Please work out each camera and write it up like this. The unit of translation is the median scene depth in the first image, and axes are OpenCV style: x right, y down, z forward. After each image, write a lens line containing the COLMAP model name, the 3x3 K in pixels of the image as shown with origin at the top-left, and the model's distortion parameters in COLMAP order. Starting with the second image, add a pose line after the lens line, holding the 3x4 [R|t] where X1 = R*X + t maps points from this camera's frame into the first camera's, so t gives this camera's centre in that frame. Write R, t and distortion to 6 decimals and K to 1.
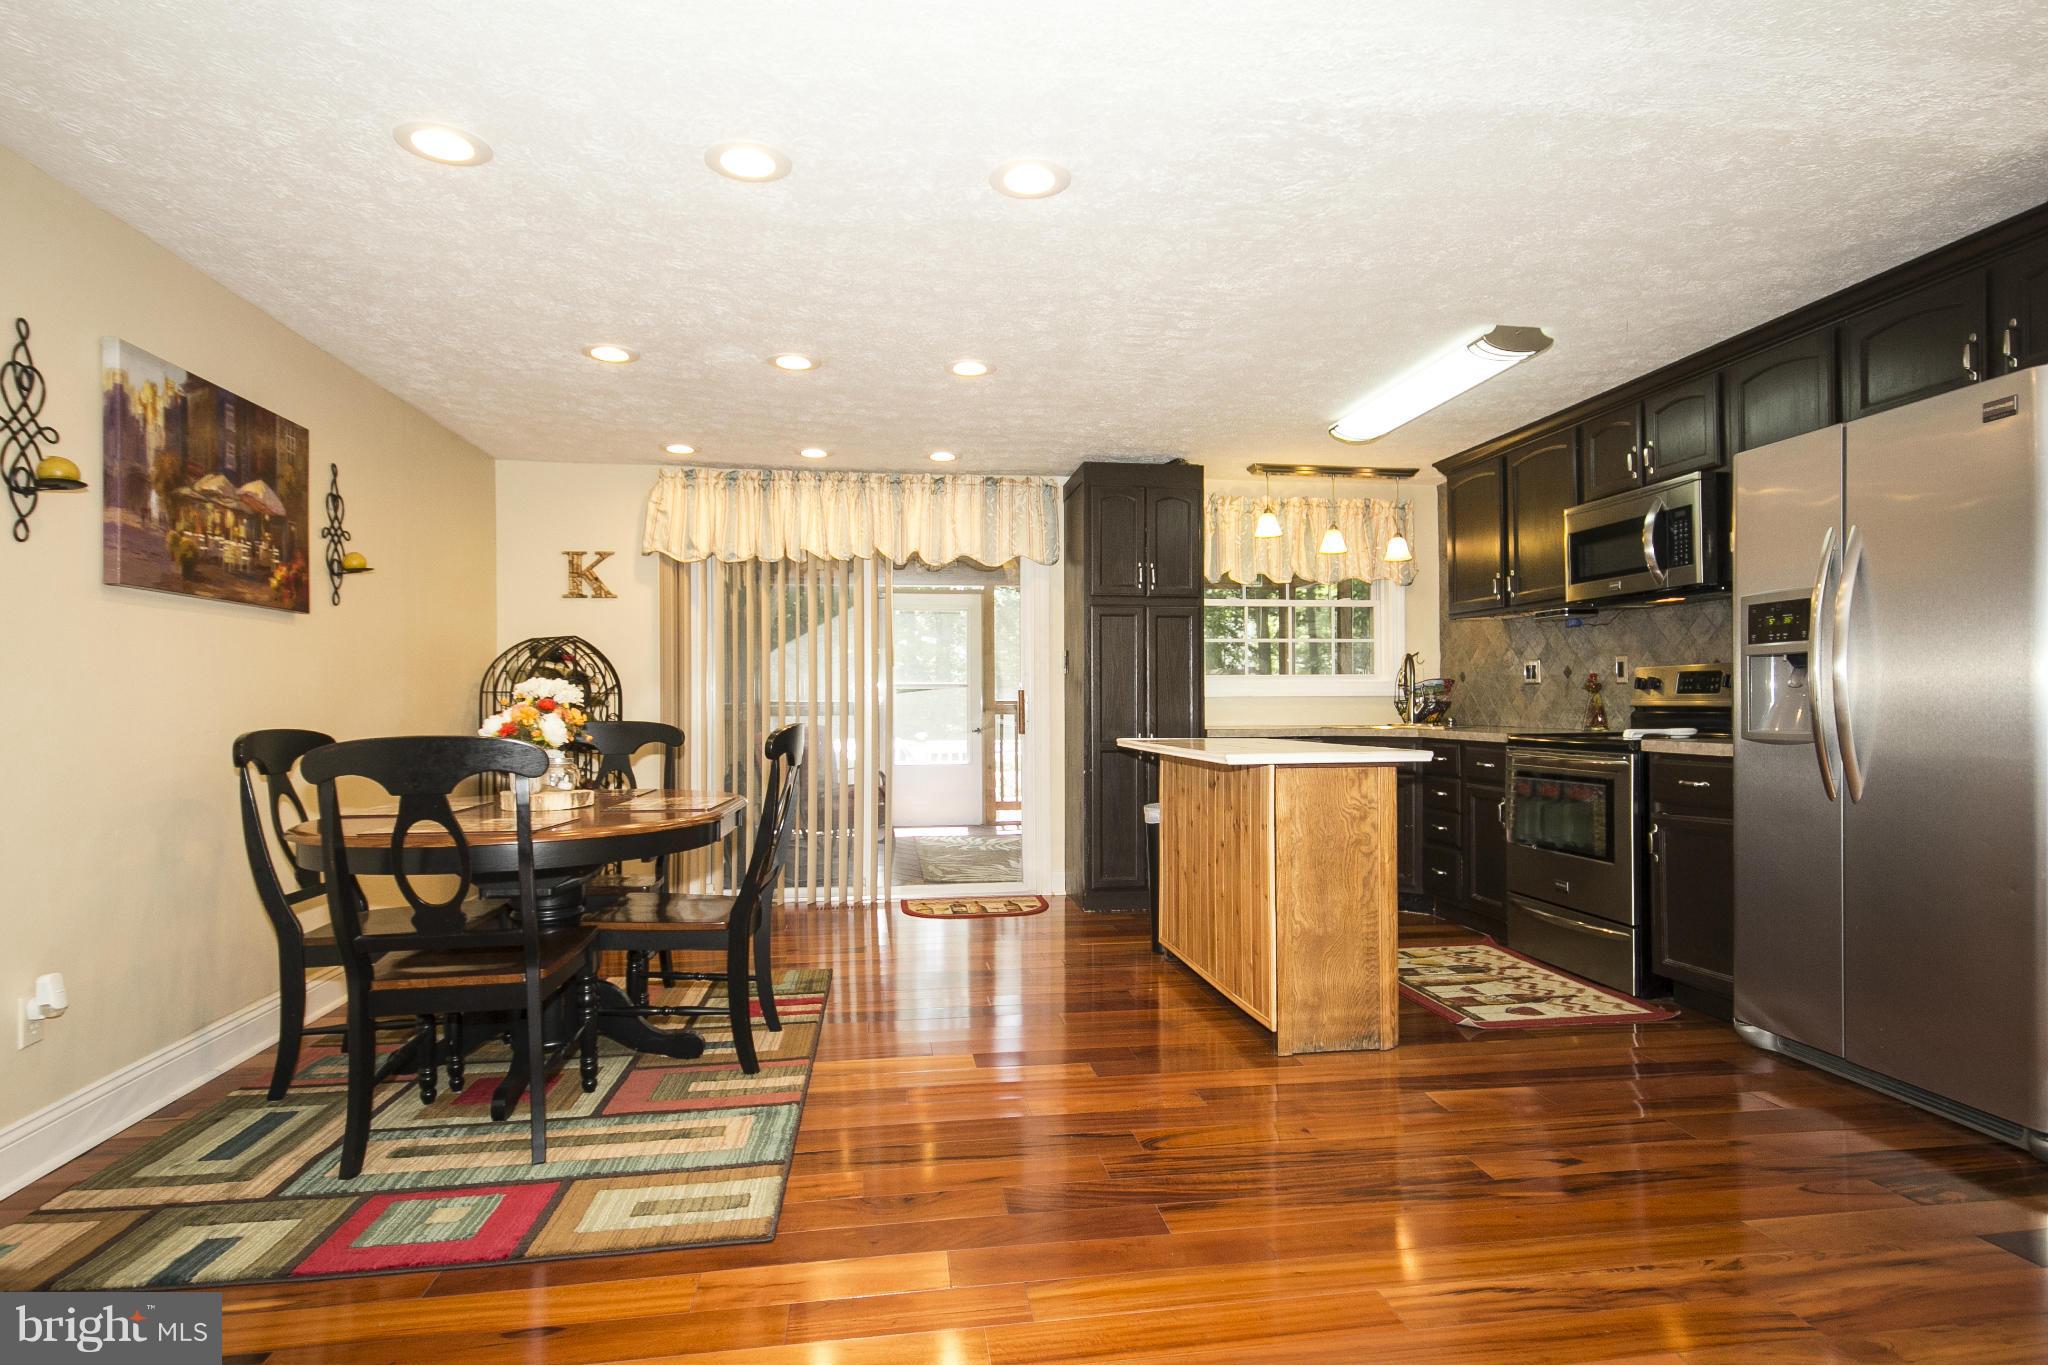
lens RADIAL K [[1102.1, 0, 1032.9], [0, 1102.1, 698.9], [0, 0, 1]] dist [-0.006251, 0.006506]
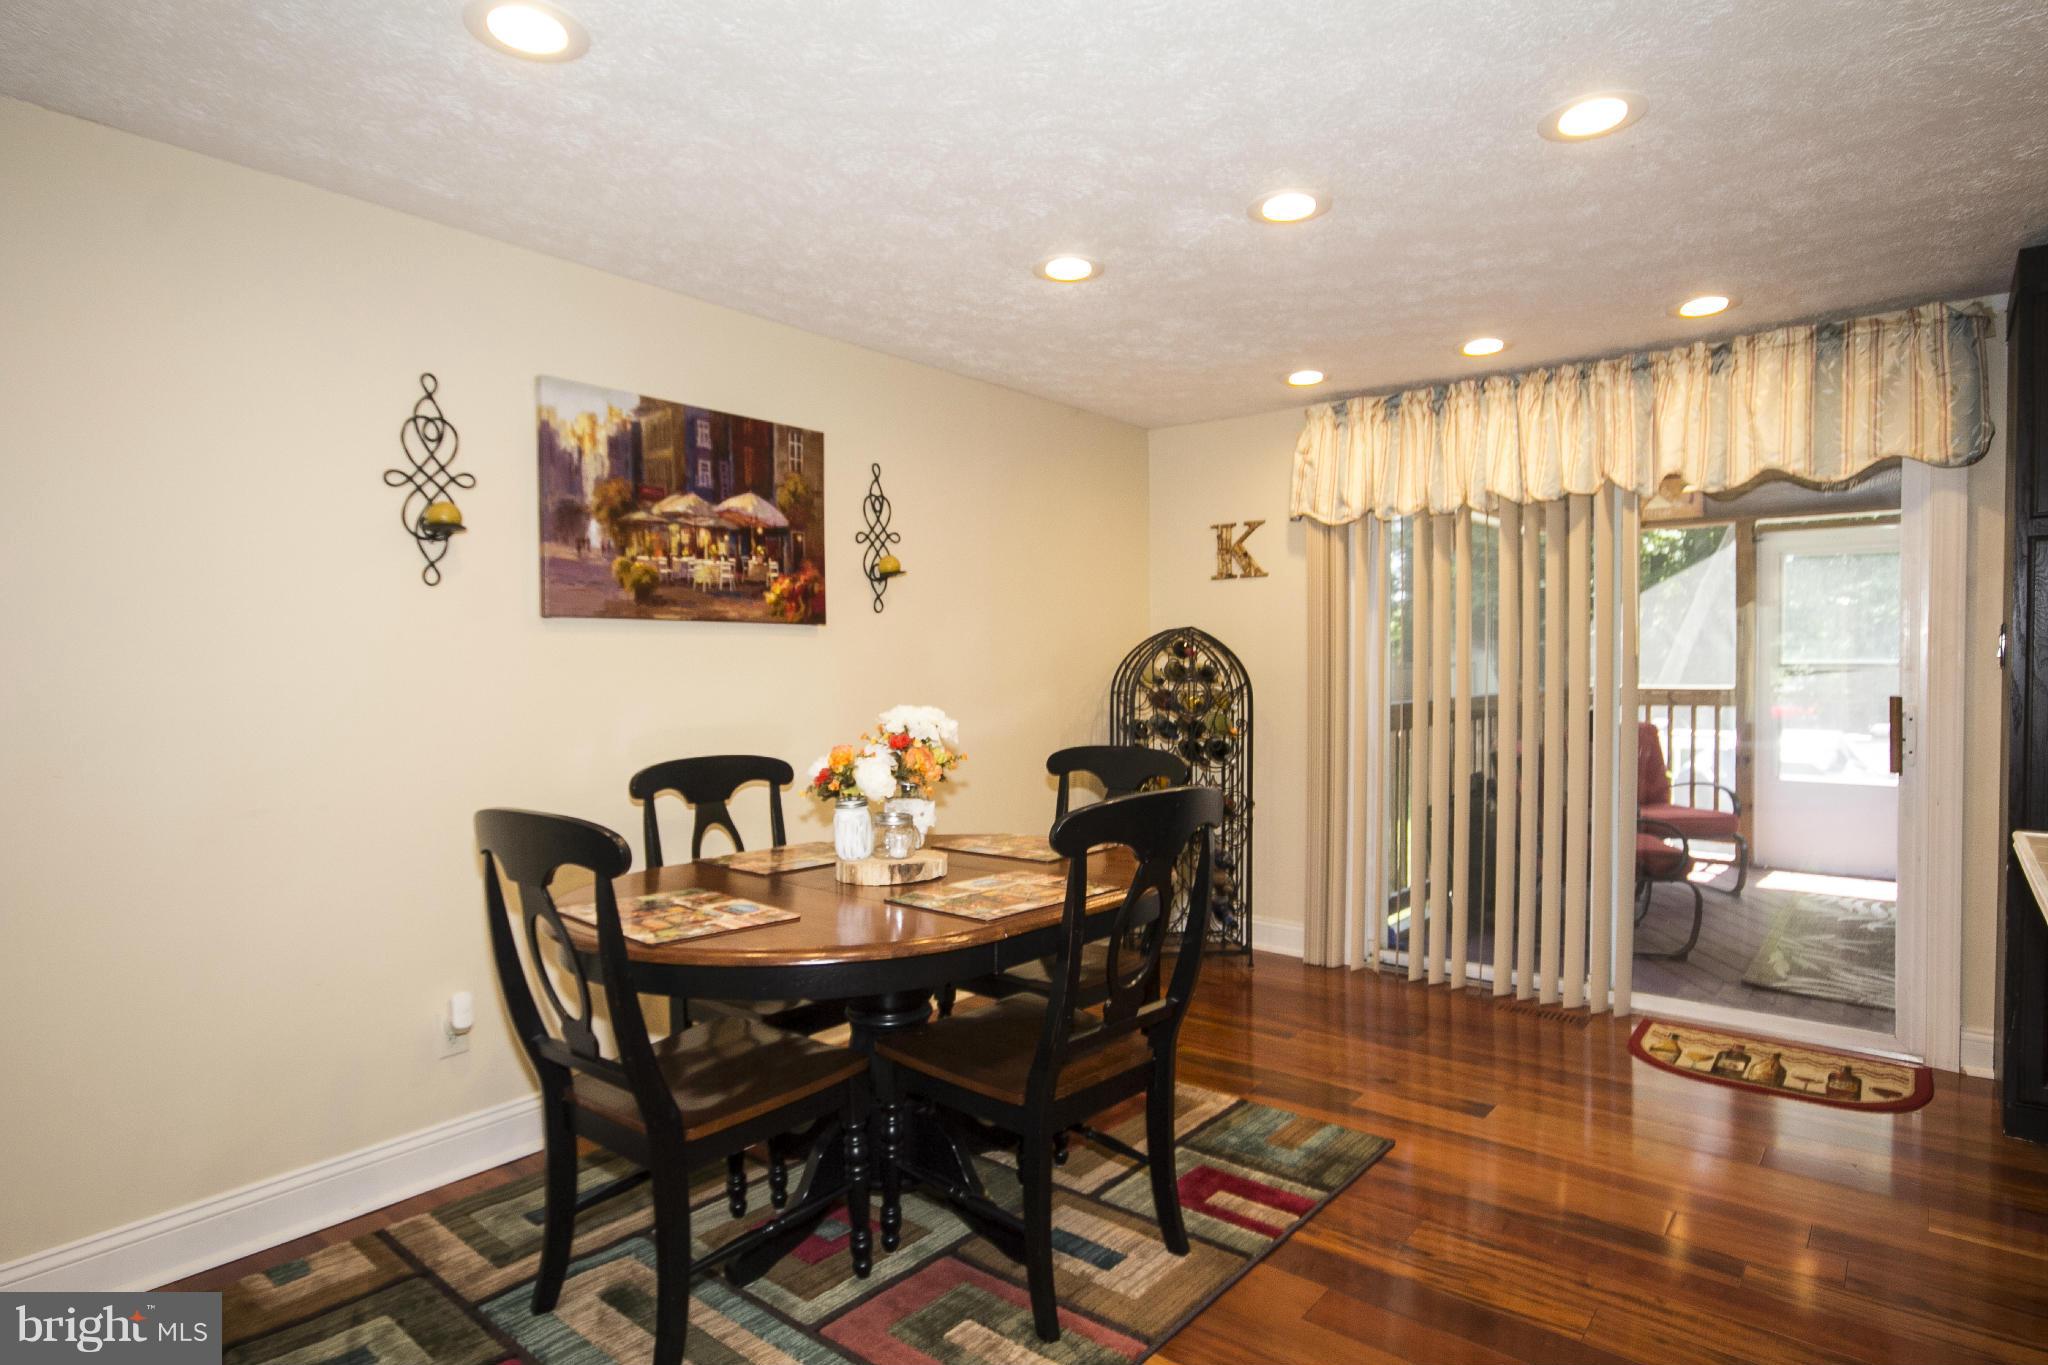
lens RADIAL K [[1102.1, 0, 1021.2], [0, 1102.1, 692.3], [0, 0, 1]] dist [-0.006251, 0.006506]
pose [[0.671771, 0.018665, -0.740524, 0.126246], [0.005259, 0.999537, 0.029965, -0.034664], [0.740740, -0.024024, 0.671362, 0.354444]]
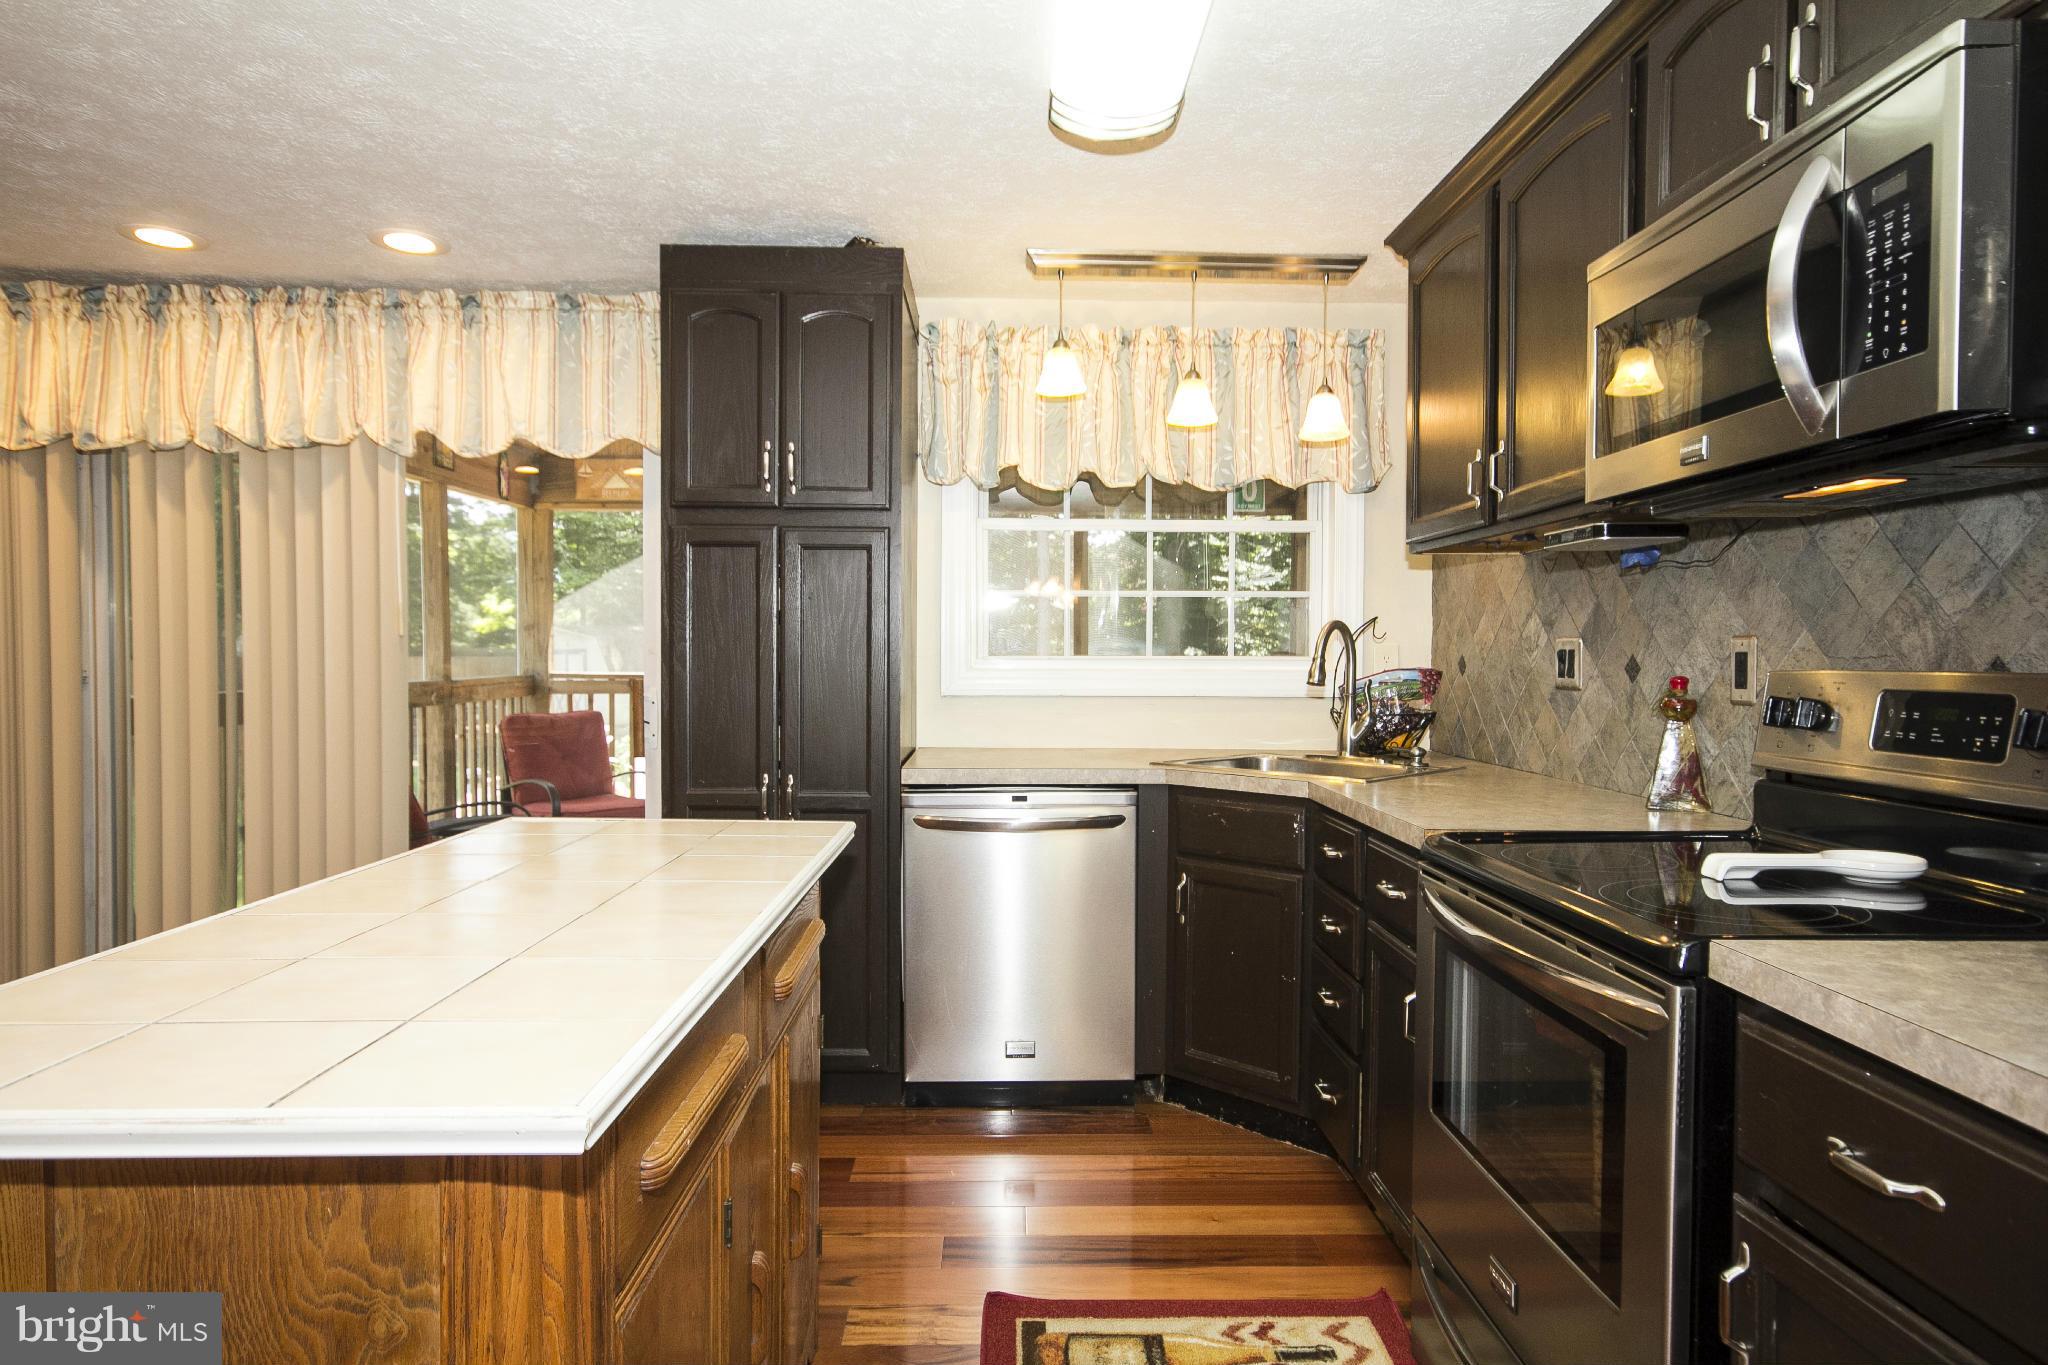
lens RADIAL K [[1180.9, 0, 1037.9], [0, 1180.9, 696.4], [0, 0, 1]] dist [0.000518, 0.007269]
pose [[0.992871, 0.014726, -0.118280, 0.315481], [-0.010072, 0.999155, 0.039856, -0.031271], [0.118767, -0.038380, 0.992180, 0.512255]]
